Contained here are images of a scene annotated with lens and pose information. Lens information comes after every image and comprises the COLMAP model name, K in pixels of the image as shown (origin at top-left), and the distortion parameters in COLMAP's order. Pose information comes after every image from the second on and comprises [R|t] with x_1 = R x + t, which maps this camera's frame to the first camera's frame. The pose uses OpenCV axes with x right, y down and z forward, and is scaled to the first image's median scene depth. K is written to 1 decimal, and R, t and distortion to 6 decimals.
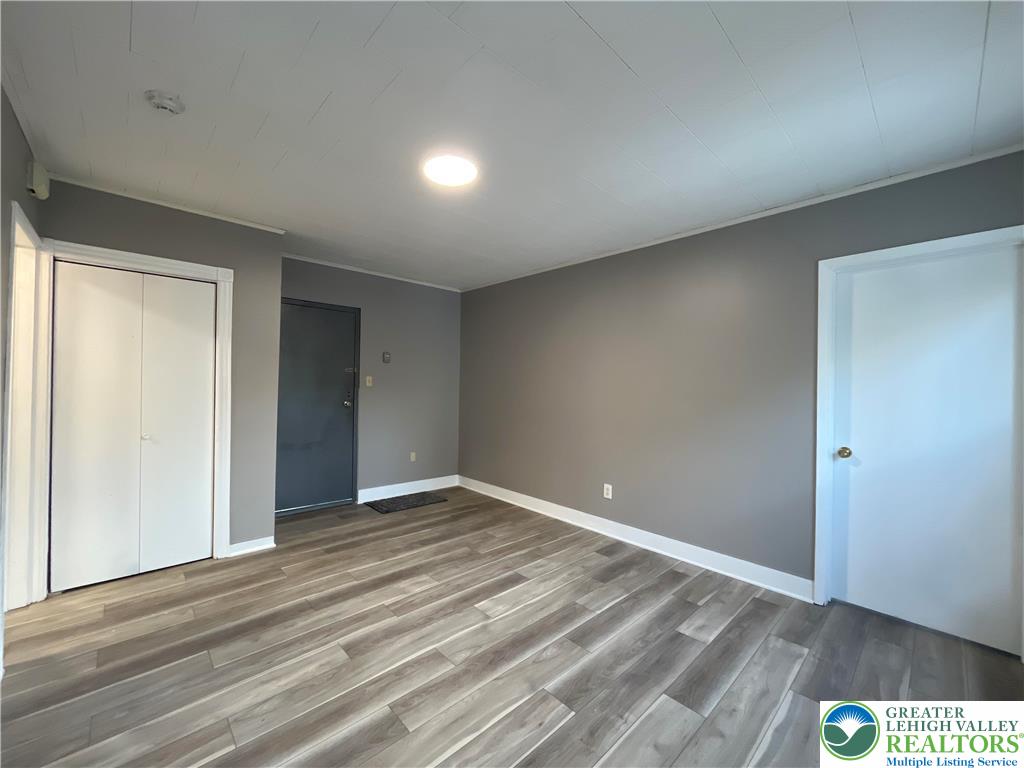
lens RADIAL K [[412.4, 0, 508.2], [0, 412.4, 383.0], [0, 0, 1]] dist [-0.001093, 0.000007]
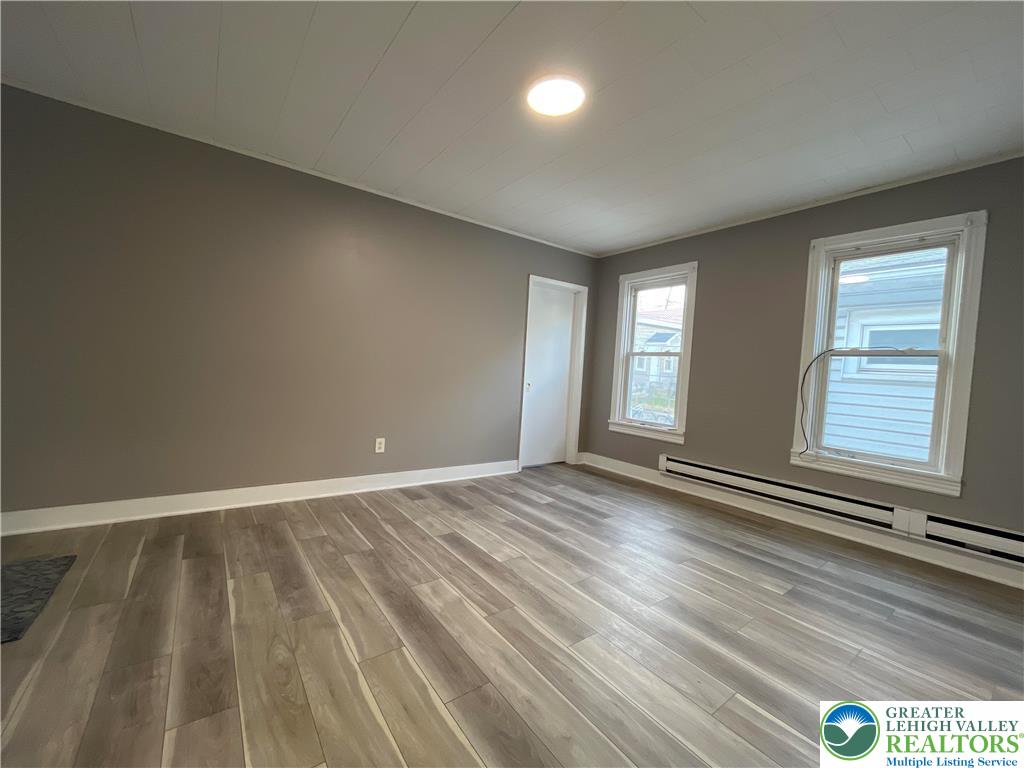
lens RADIAL K [[412.4, 0, 508.2], [0, 412.4, 383.0], [0, 0, 1]] dist [-0.001093, 0.000007]
pose [[0.121028, -0.046294, 0.991569, -0.975327], [-0.056041, 0.997000, 0.053388, 0.068282], [-0.991066, -0.062030, 0.118070, 0.857495]]
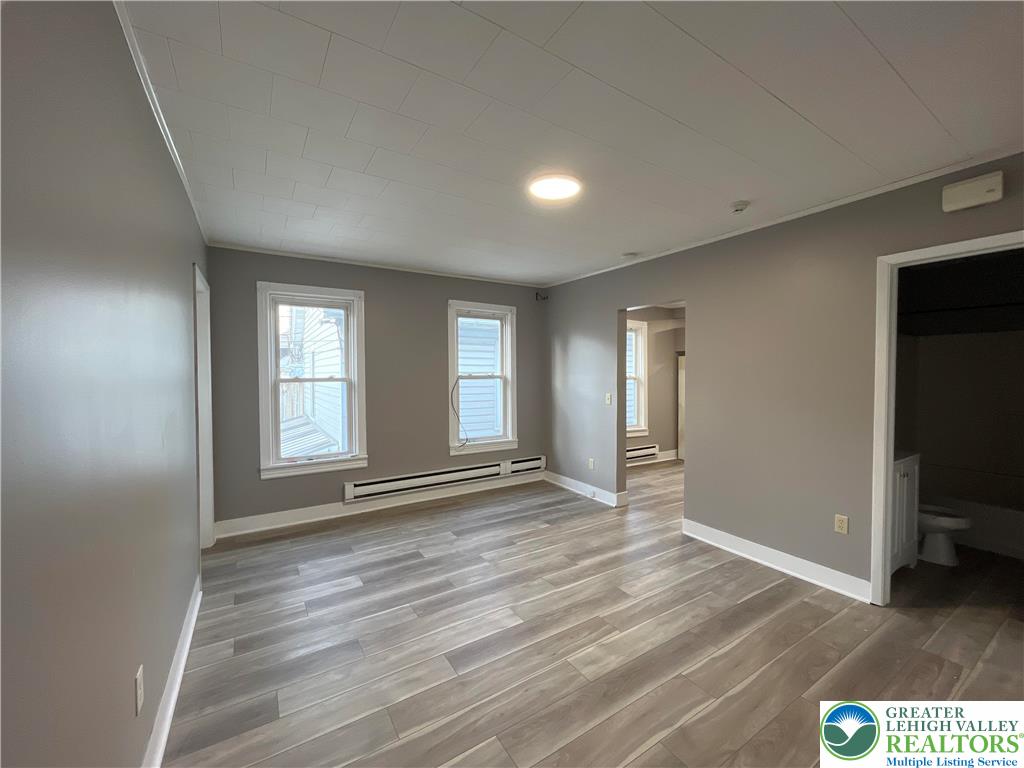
lens RADIAL K [[412.4, 0, 508.2], [0, 412.4, 383.0], [0, 0, 1]] dist [-0.001093, 0.000007]
pose [[-0.980992, -0.021132, 0.192896, -0.212181], [-0.016293, 0.999512, 0.026637, -0.037176], [-0.193365, 0.022987, -0.980858, 1.856287]]
